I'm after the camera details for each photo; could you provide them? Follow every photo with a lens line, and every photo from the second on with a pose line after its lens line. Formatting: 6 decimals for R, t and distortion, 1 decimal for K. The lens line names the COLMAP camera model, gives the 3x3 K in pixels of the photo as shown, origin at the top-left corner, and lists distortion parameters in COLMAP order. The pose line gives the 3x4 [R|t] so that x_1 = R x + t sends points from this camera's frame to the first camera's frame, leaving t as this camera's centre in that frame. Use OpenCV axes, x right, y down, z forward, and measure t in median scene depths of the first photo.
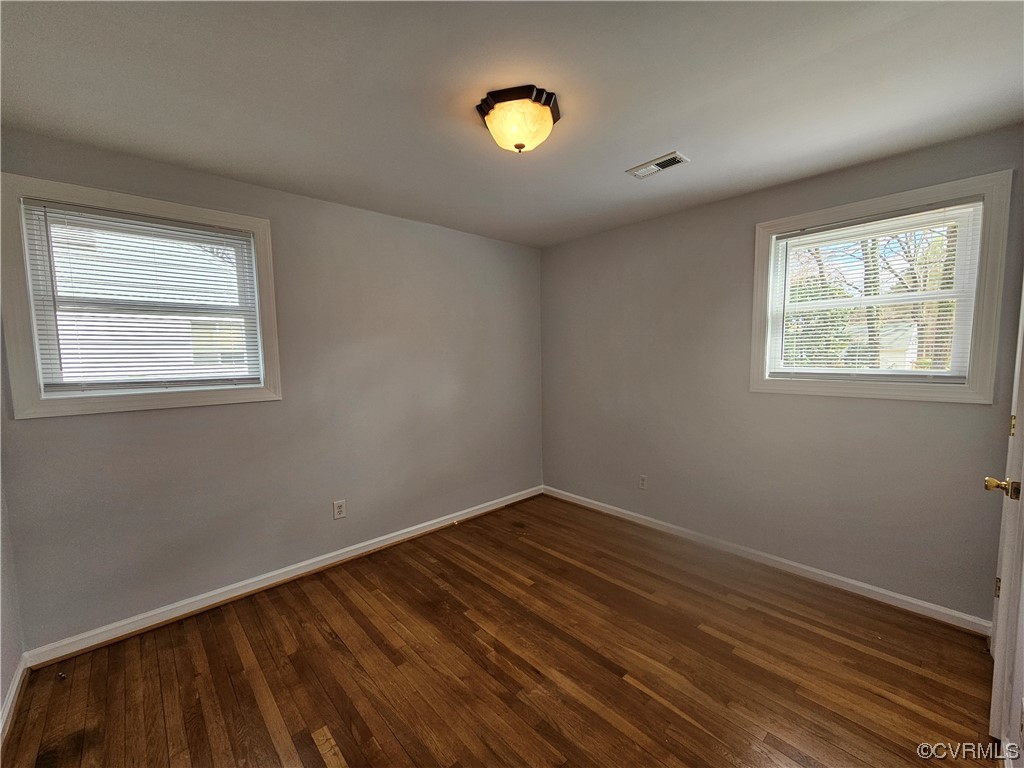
lens RADIAL K [[414.3, 0, 507.0], [0, 414.3, 392.8], [0, 0, 1]] dist [-0.002104, 0.002901]
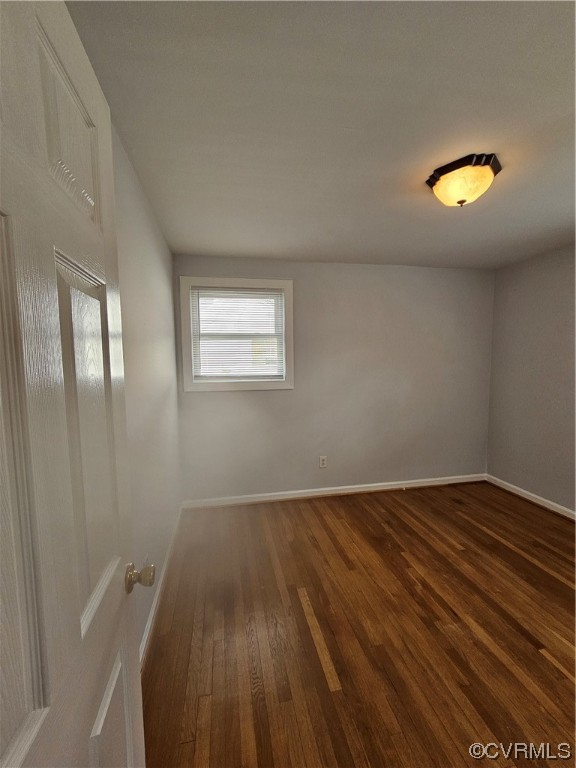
lens RADIAL K [[310.7, 0, 269.2], [0, 310.7, 387.7], [0, 0, 1]] dist [-0.002104, 0.002901]
pose [[0.827890, 0.049361, -0.558715, 0.088045], [-0.048008, 0.998701, 0.017095, -0.007348], [0.558832, 0.012670, 0.829184, -0.105275]]
